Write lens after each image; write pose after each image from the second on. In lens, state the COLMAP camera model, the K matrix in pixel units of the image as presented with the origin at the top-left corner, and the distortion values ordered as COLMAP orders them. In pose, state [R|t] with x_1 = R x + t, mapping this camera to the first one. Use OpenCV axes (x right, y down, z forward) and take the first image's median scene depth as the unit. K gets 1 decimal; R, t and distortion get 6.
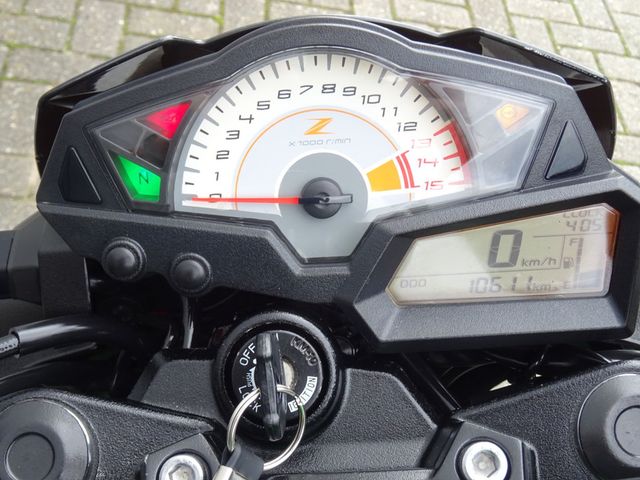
lens RADIAL K [[878.4, 0, 323.0], [0, 878.4, 238.4], [0, 0, 1]] dist [-0.028350, 0.000000]
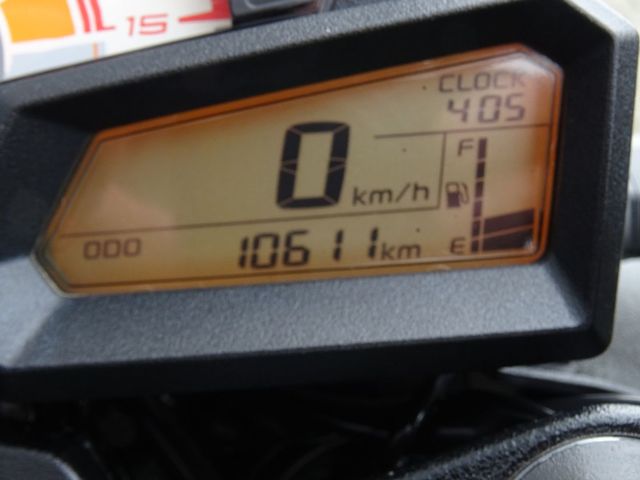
lens RADIAL K [[878.4, 0, 319.7], [0, 878.4, 241.8], [0, 0, 1]] dist [-0.028350, 0.000000]
pose [[0.999830, -0.018450, -0.000604, 0.213211], [0.018206, 0.990968, -0.132854, 0.111432], [0.003049, 0.132820, 0.991135, 0.568257]]
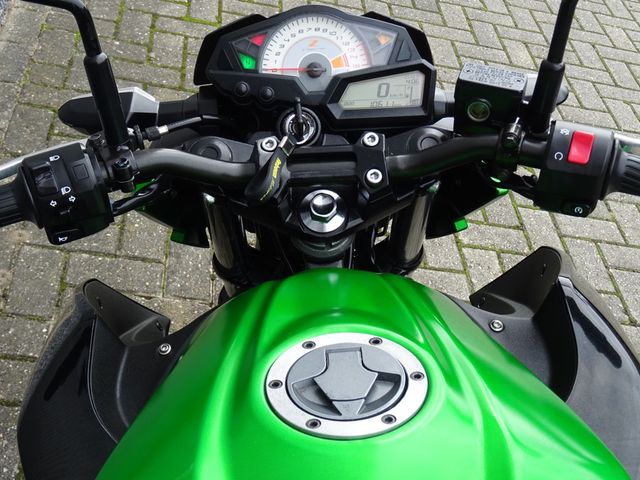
lens RADIAL K [[878.4, 0, 318.2], [0, 878.4, 240.0], [0, 0, 1]] dist [-0.028350, 0.000000]
pose [[0.999612, 0.003116, 0.027684, -0.062833], [0.000393, 0.992050, -0.125847, 0.807139], [-0.027857, 0.125809, 0.991663, -1.594086]]
